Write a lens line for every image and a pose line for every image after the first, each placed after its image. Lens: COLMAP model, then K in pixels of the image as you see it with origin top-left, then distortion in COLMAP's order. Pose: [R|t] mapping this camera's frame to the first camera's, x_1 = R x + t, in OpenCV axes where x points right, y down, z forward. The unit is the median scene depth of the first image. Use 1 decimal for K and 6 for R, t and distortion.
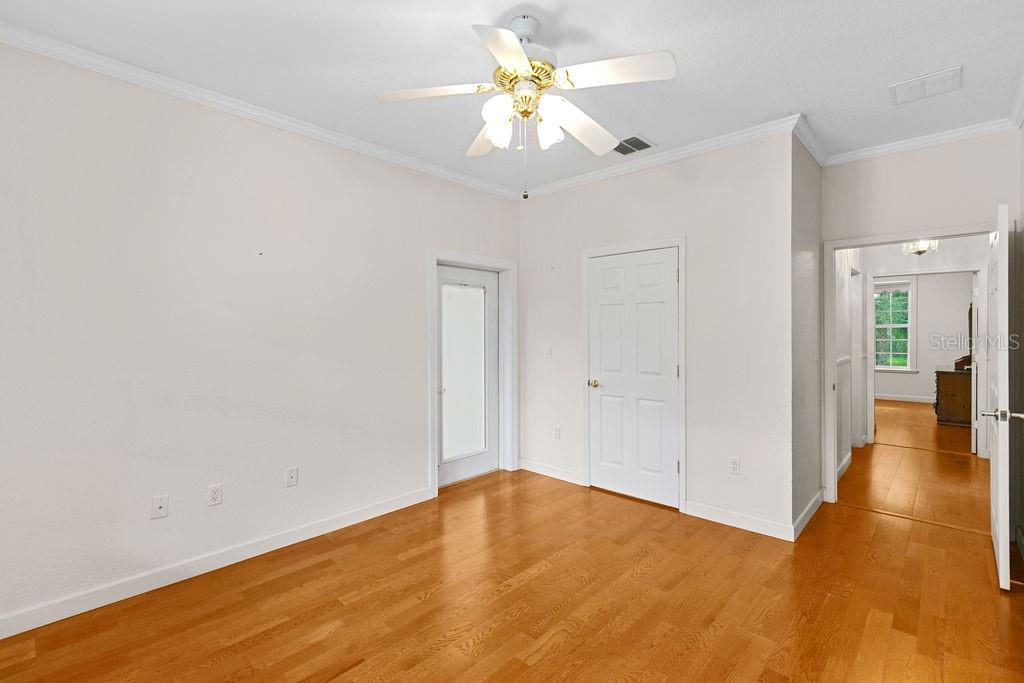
lens RADIAL K [[466.7, 0, 508.7], [0, 466.7, 331.8], [0, 0, 1]] dist [0.002176, 0.000339]
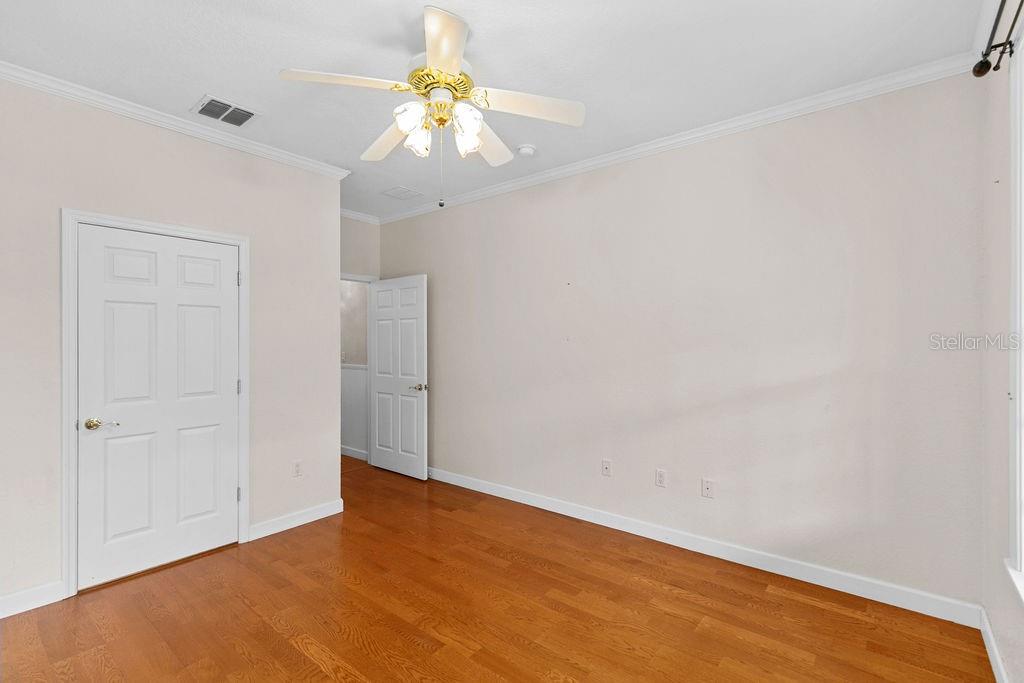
lens RADIAL K [[474.3, 0, 512.0], [0, 474.3, 341.5], [0, 0, 1]] dist [0.000961, -0.000038]
pose [[-0.084506, 0.002781, 0.996419, -0.677130], [0.002122, 0.999994, -0.002611, 0.002208], [-0.996421, 0.001894, -0.084511, 0.648002]]
